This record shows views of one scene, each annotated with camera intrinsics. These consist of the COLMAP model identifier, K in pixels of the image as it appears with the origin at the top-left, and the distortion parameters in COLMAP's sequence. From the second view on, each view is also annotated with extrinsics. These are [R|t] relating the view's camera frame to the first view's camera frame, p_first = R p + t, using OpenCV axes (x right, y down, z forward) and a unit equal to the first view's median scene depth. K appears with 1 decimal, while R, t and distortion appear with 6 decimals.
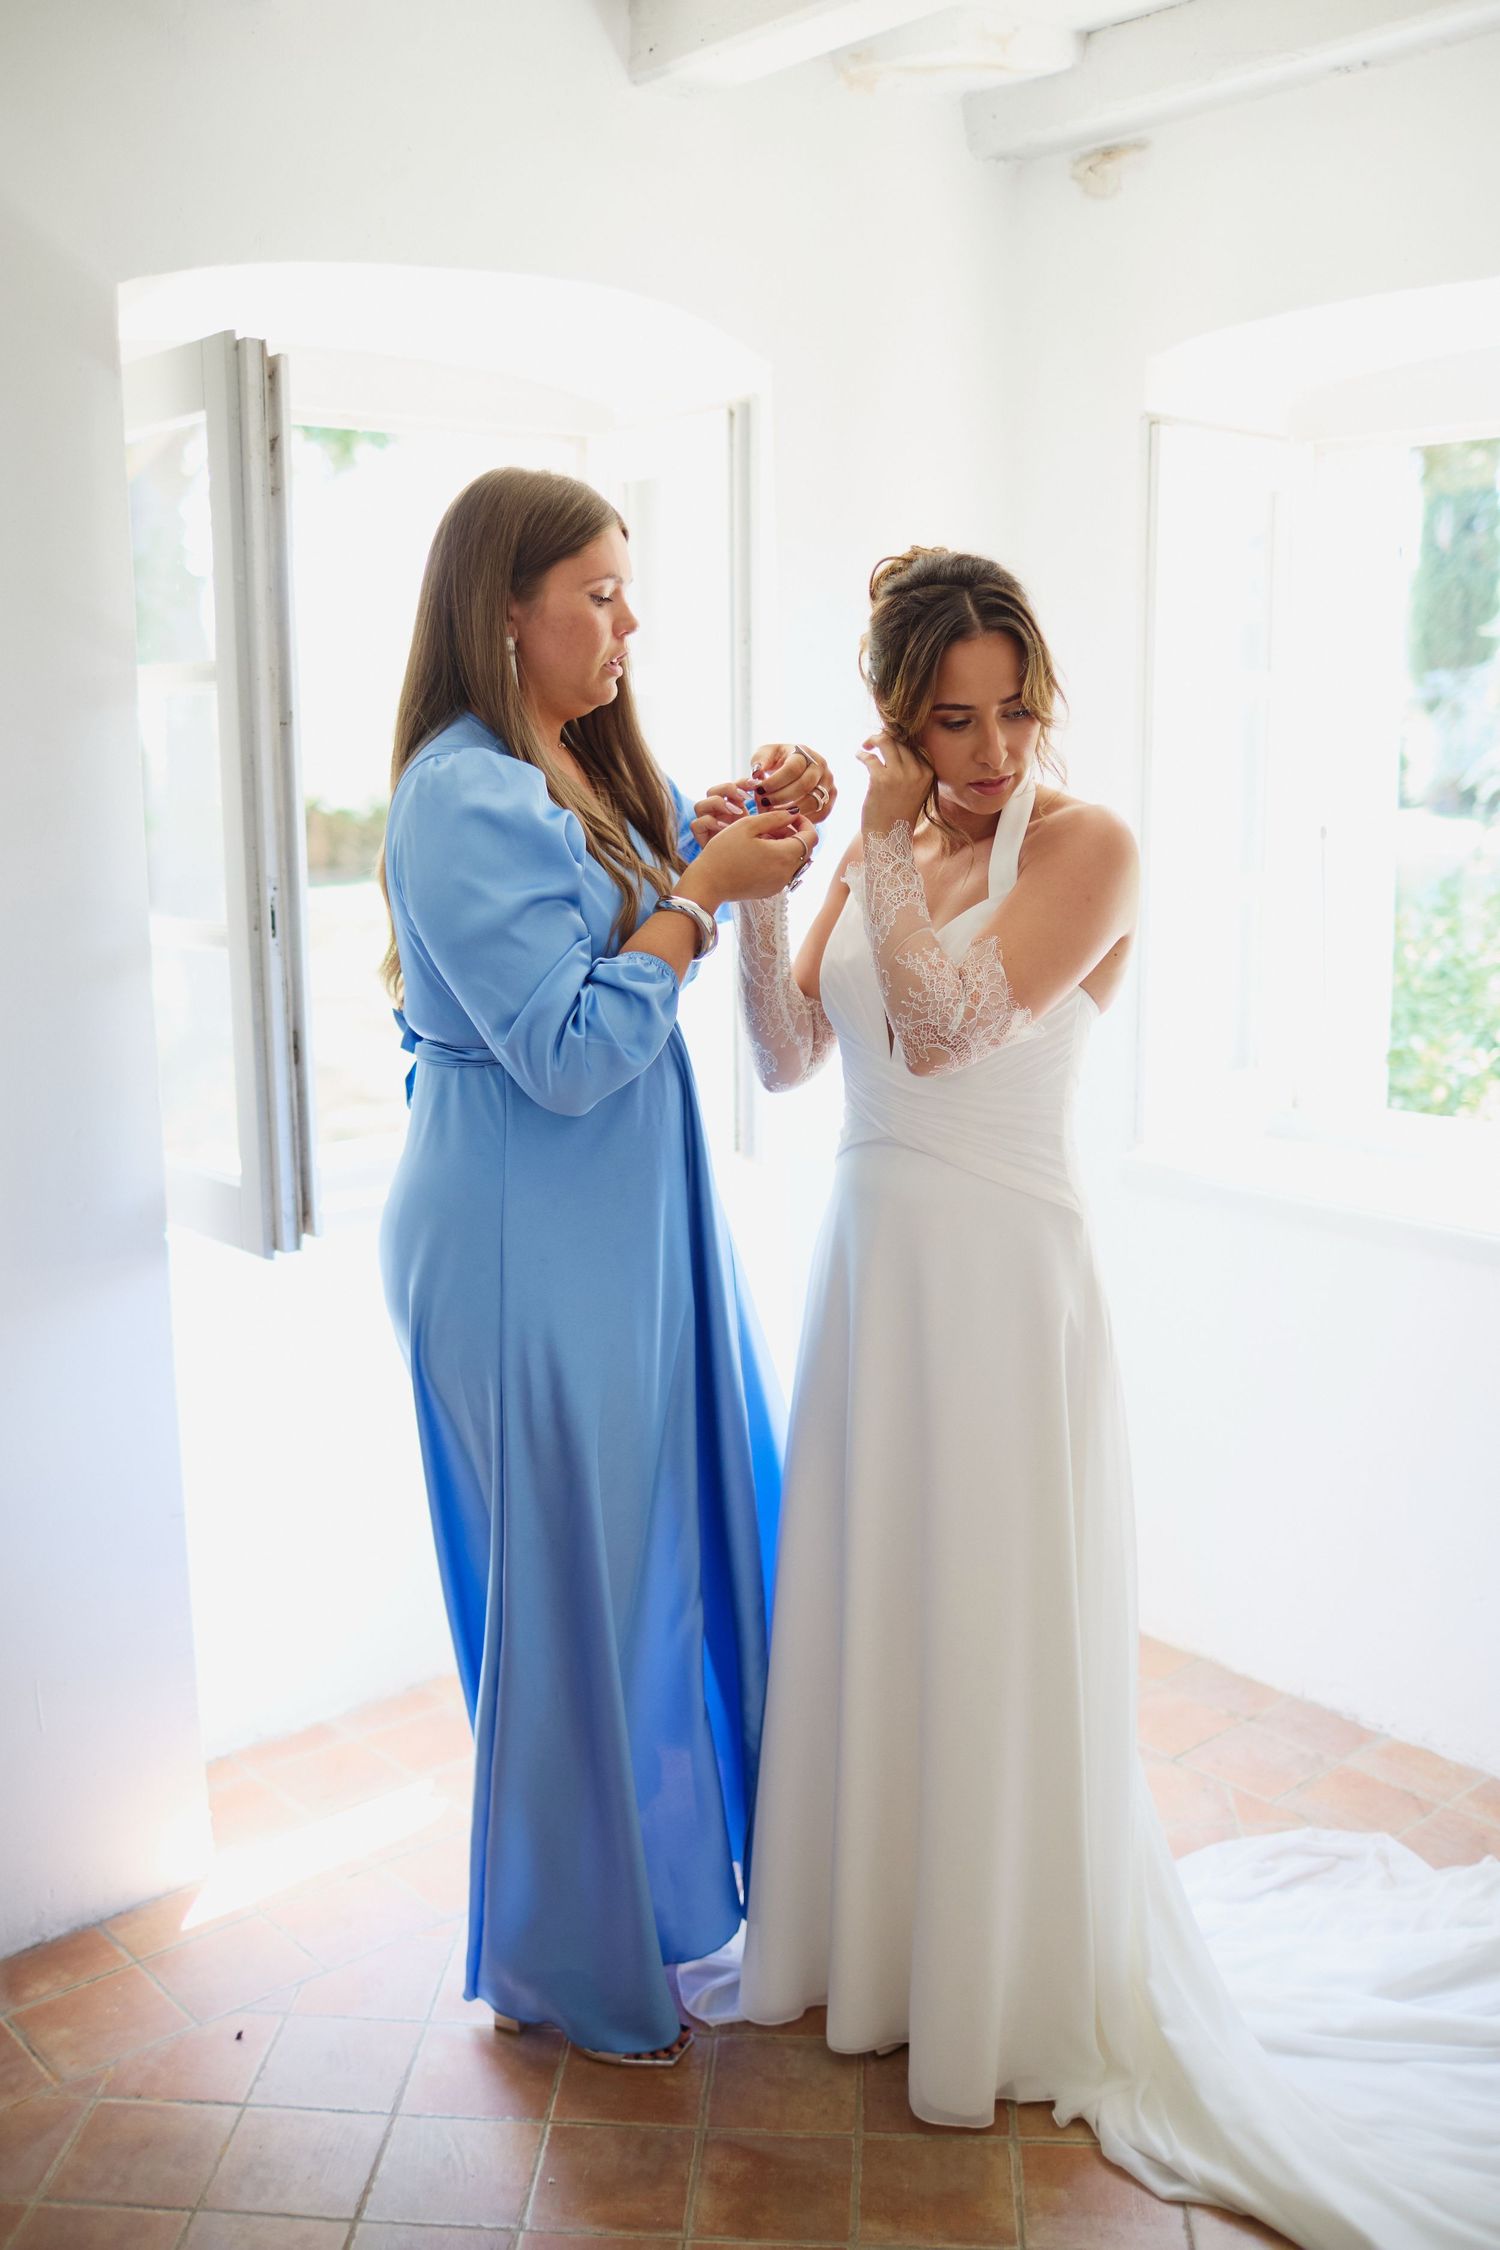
lens RADIAL K [[2178.6, 0, 753.7], [0, 2178.6, 1117.4], [0, 0, 1]] dist [-0.052122, 0.000000]
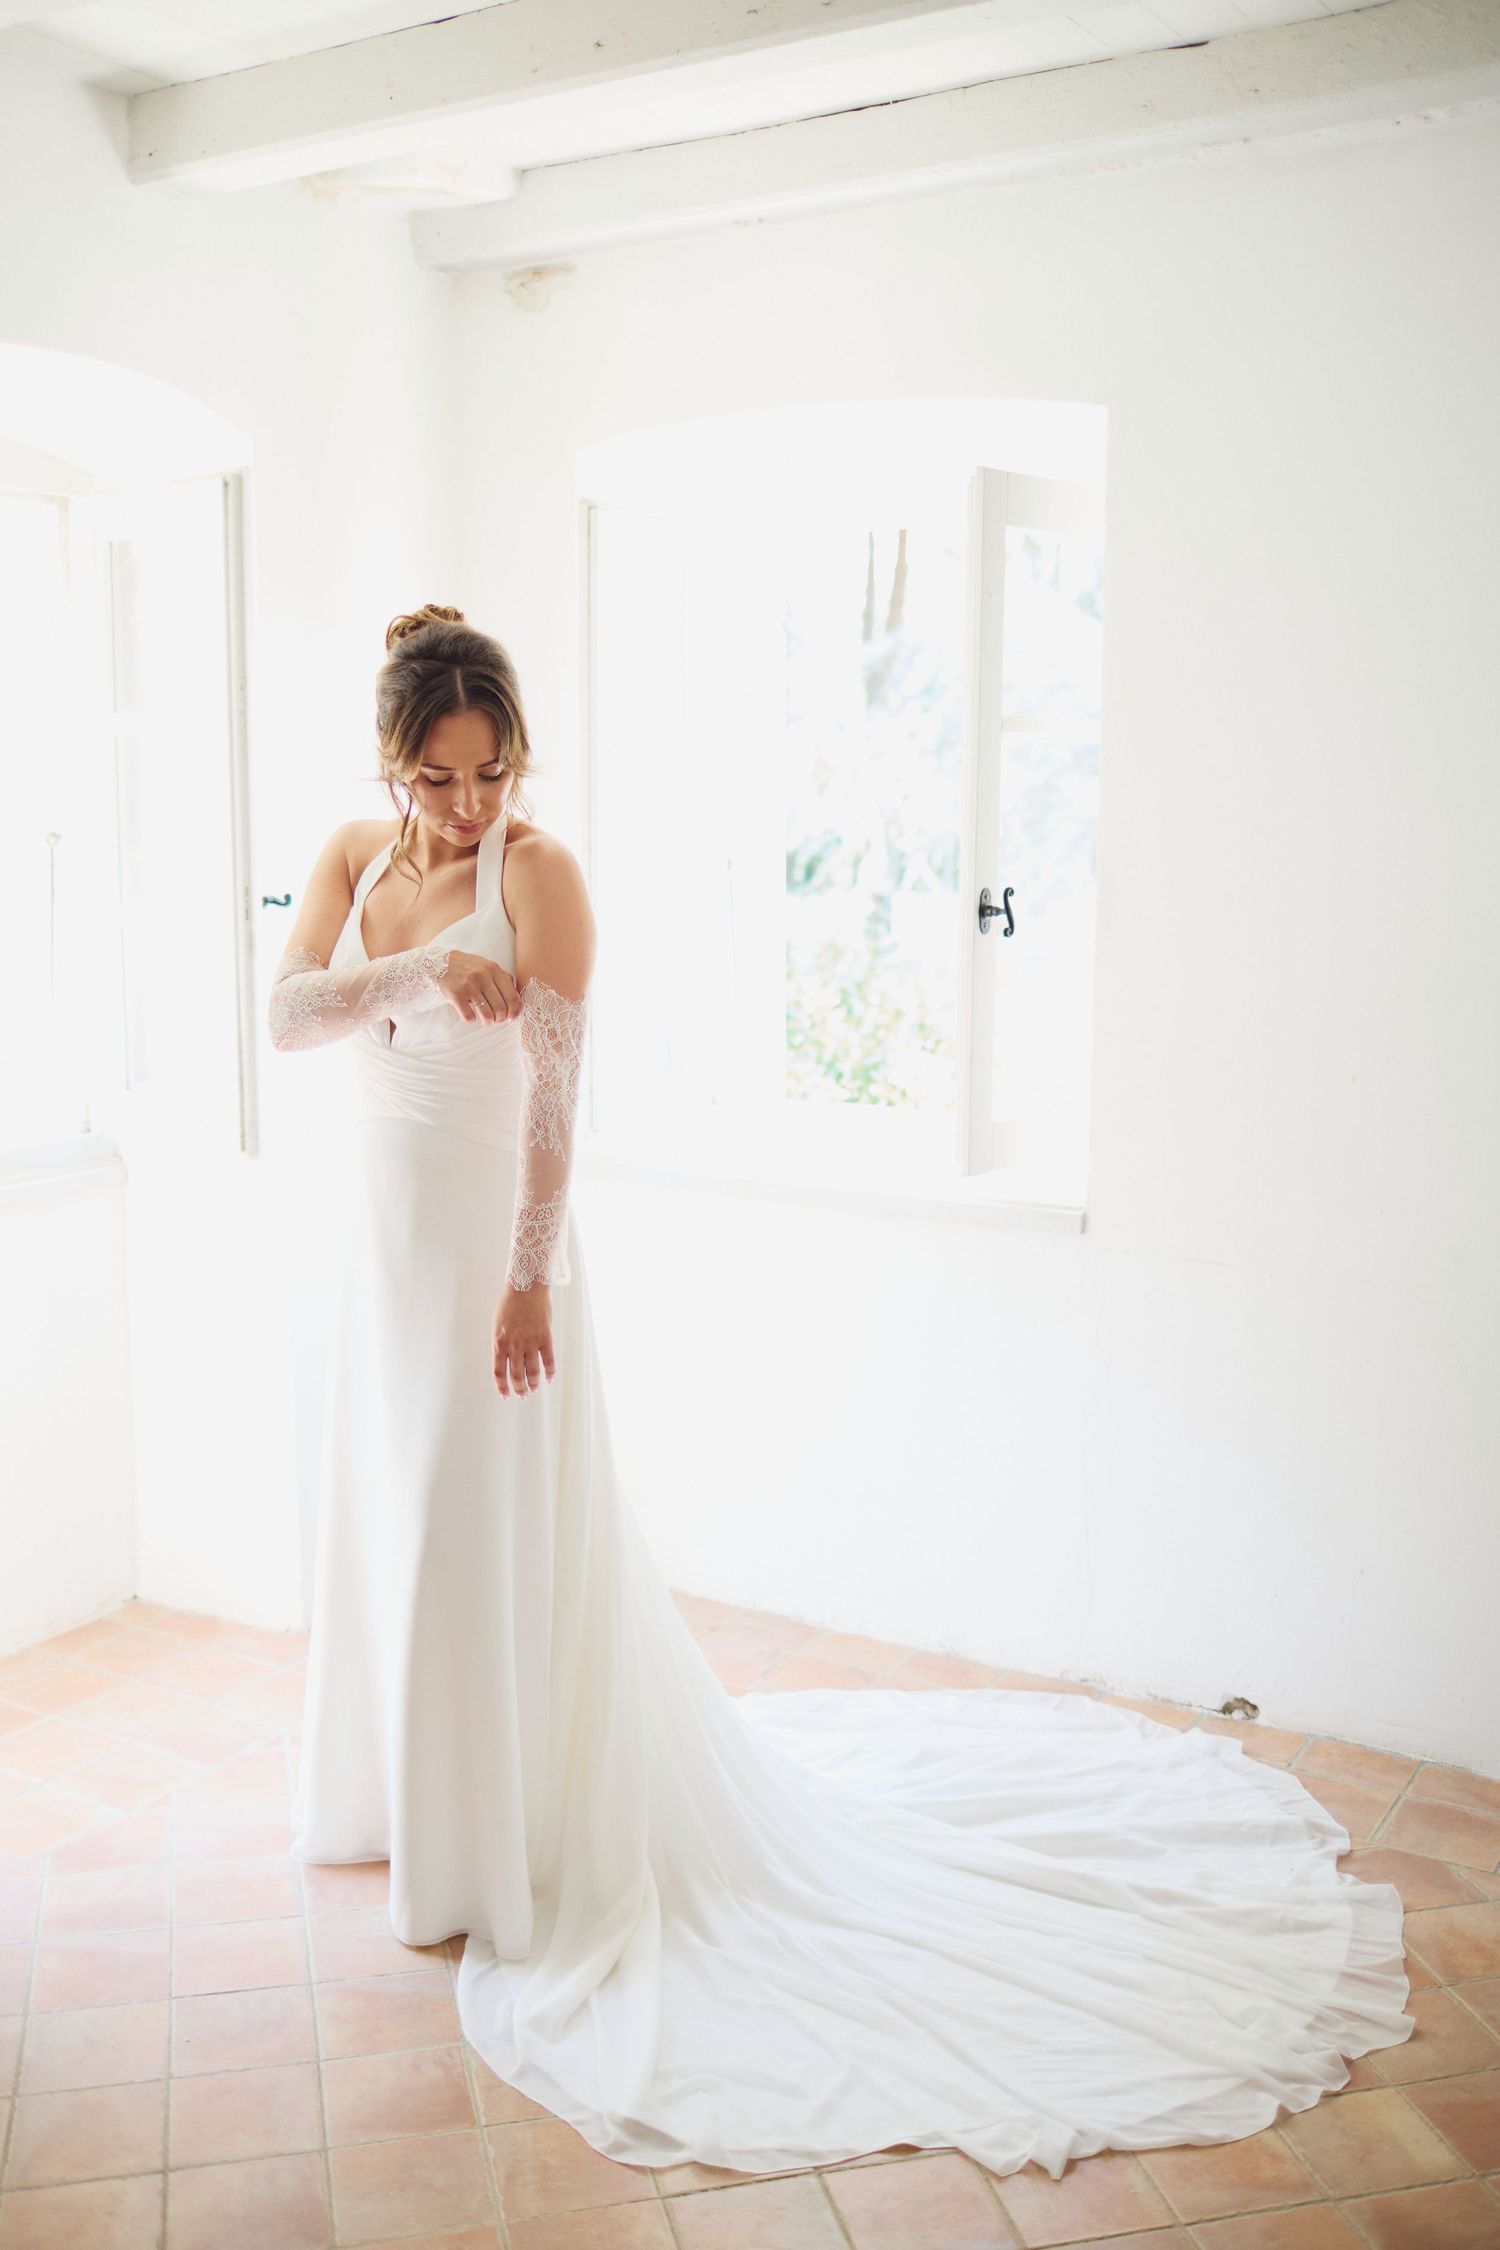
lens RADIAL K [[2178.6, 0, 764.4], [0, 2178.6, 1140.4], [0, 0, 1]] dist [-0.052122, 0.000000]
pose [[0.950619, -0.039130, 0.307883, -0.096557], [0.047290, 0.998699, -0.019083, 0.044500], [-0.306736, 0.032700, 0.951233, -0.124022]]
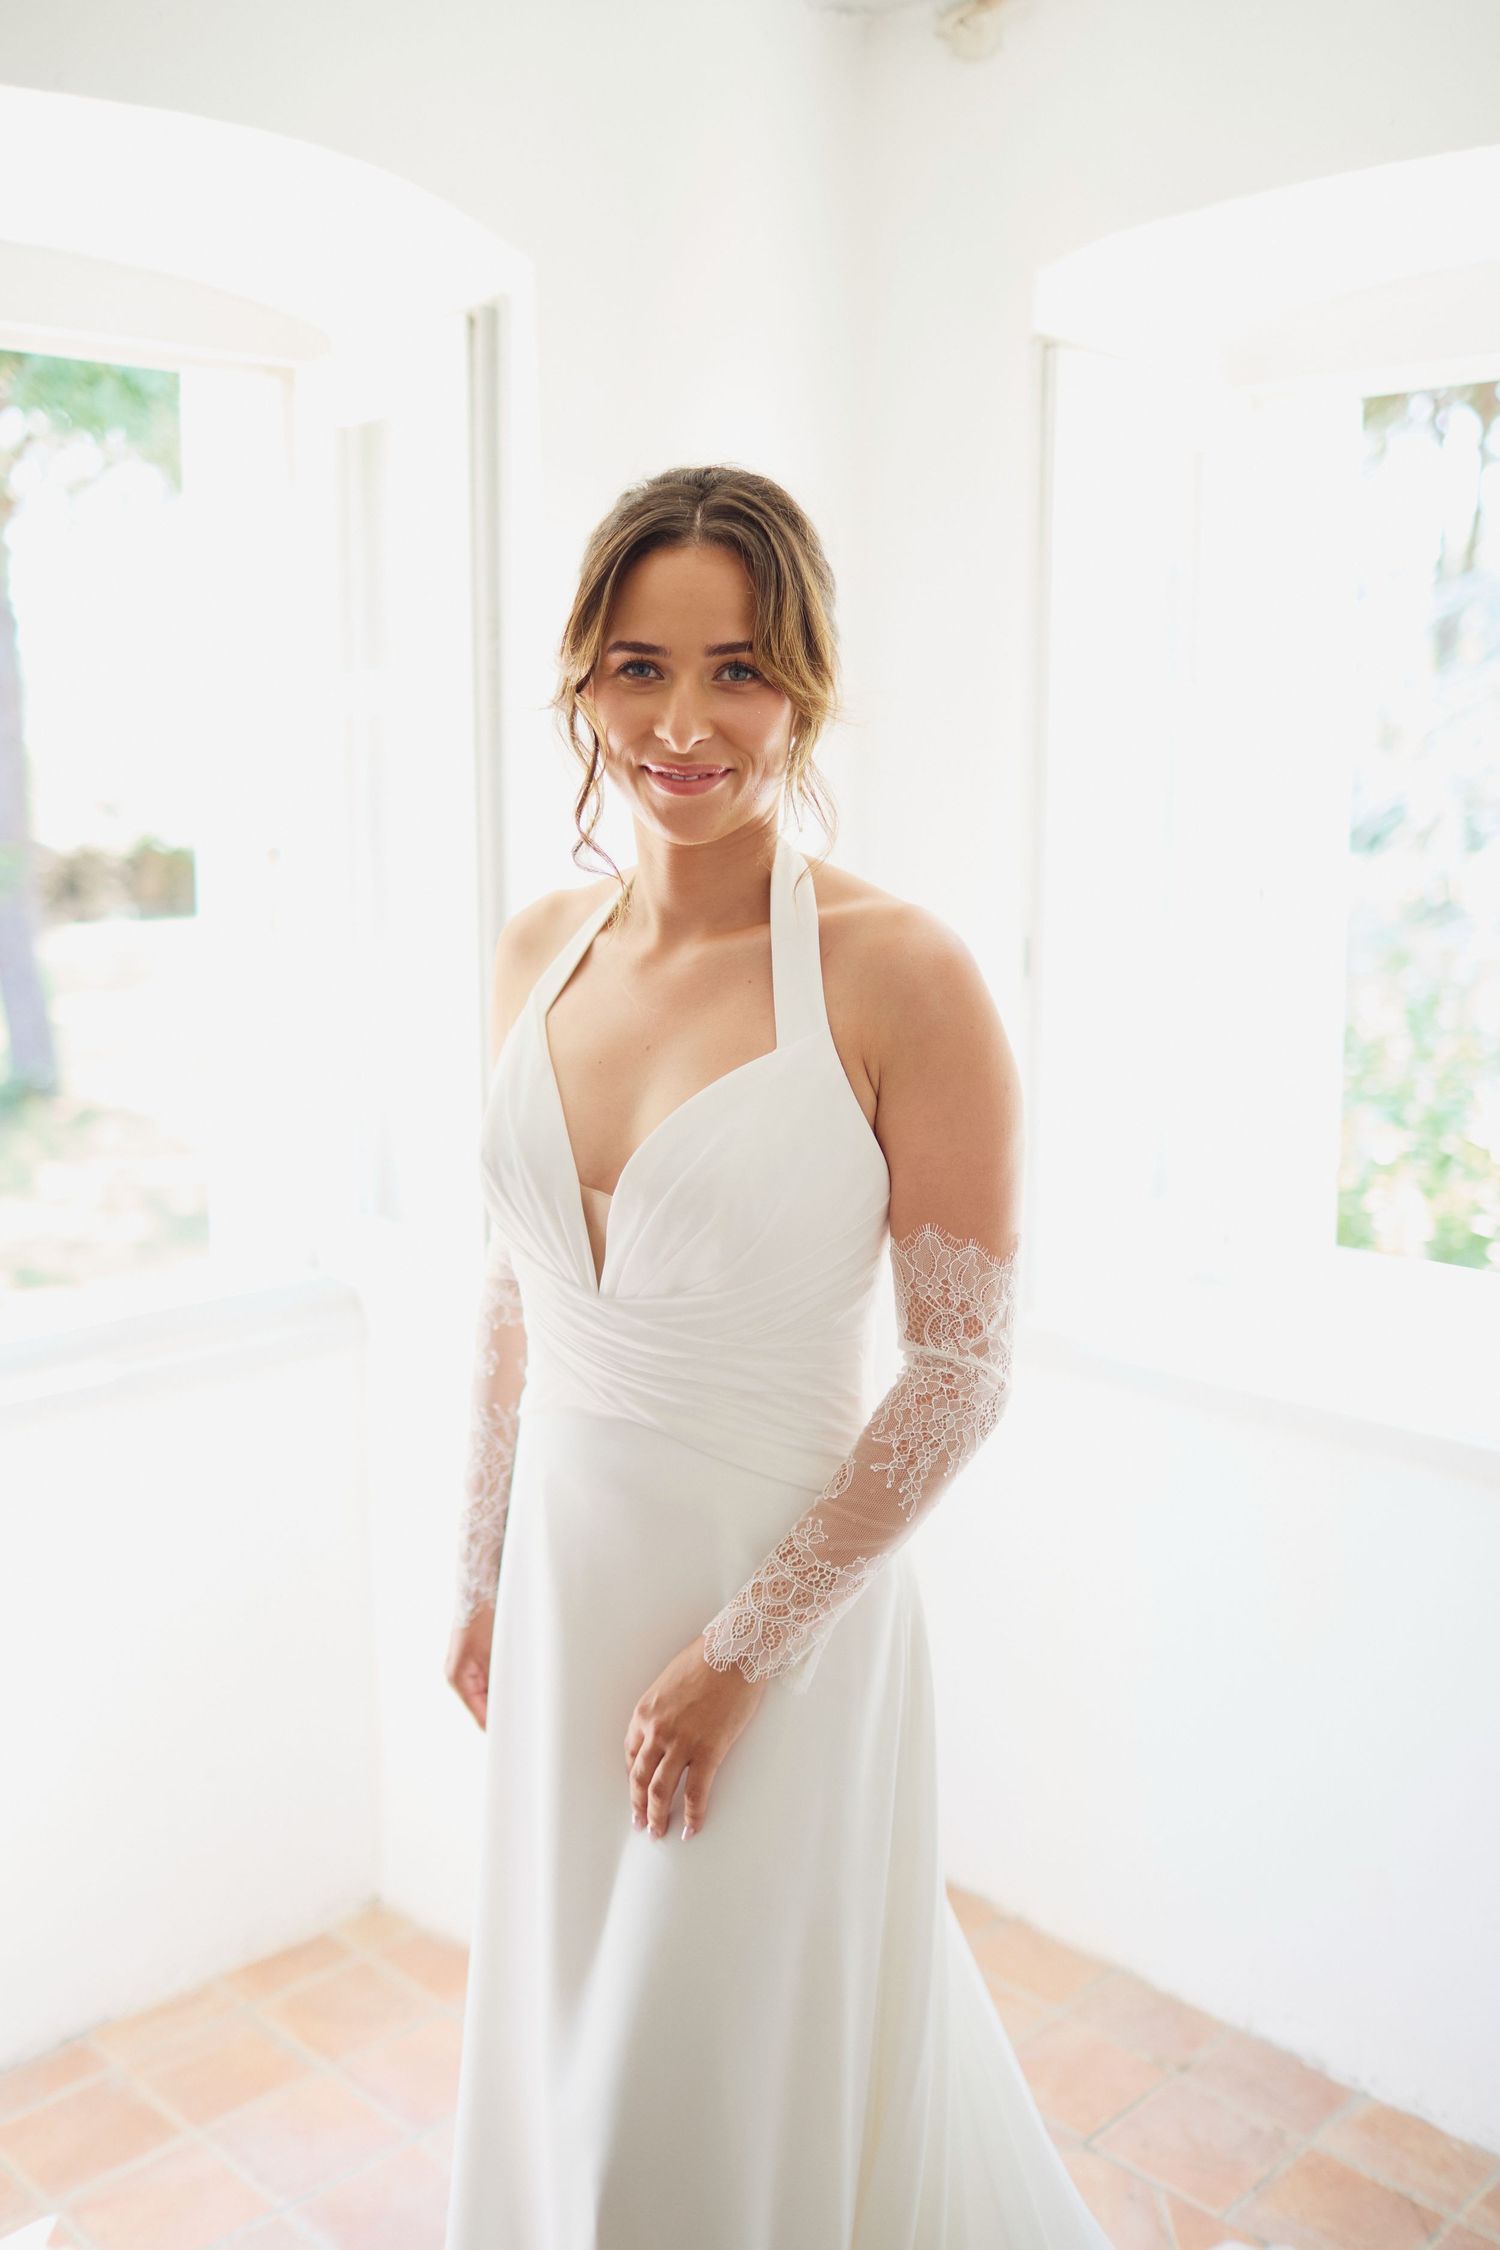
lens RADIAL K [[2178.6, 0, 739.4], [0, 2178.6, 1100.6], [0, 0, 1]] dist [-0.052122, 0.000000]
pose [[0.998288, -0.003340, 0.058390, 0.034338], [0.004803, 0.999677, -0.024946, -0.044766], [-0.058288, 0.025184, 0.997982, 0.269775]]
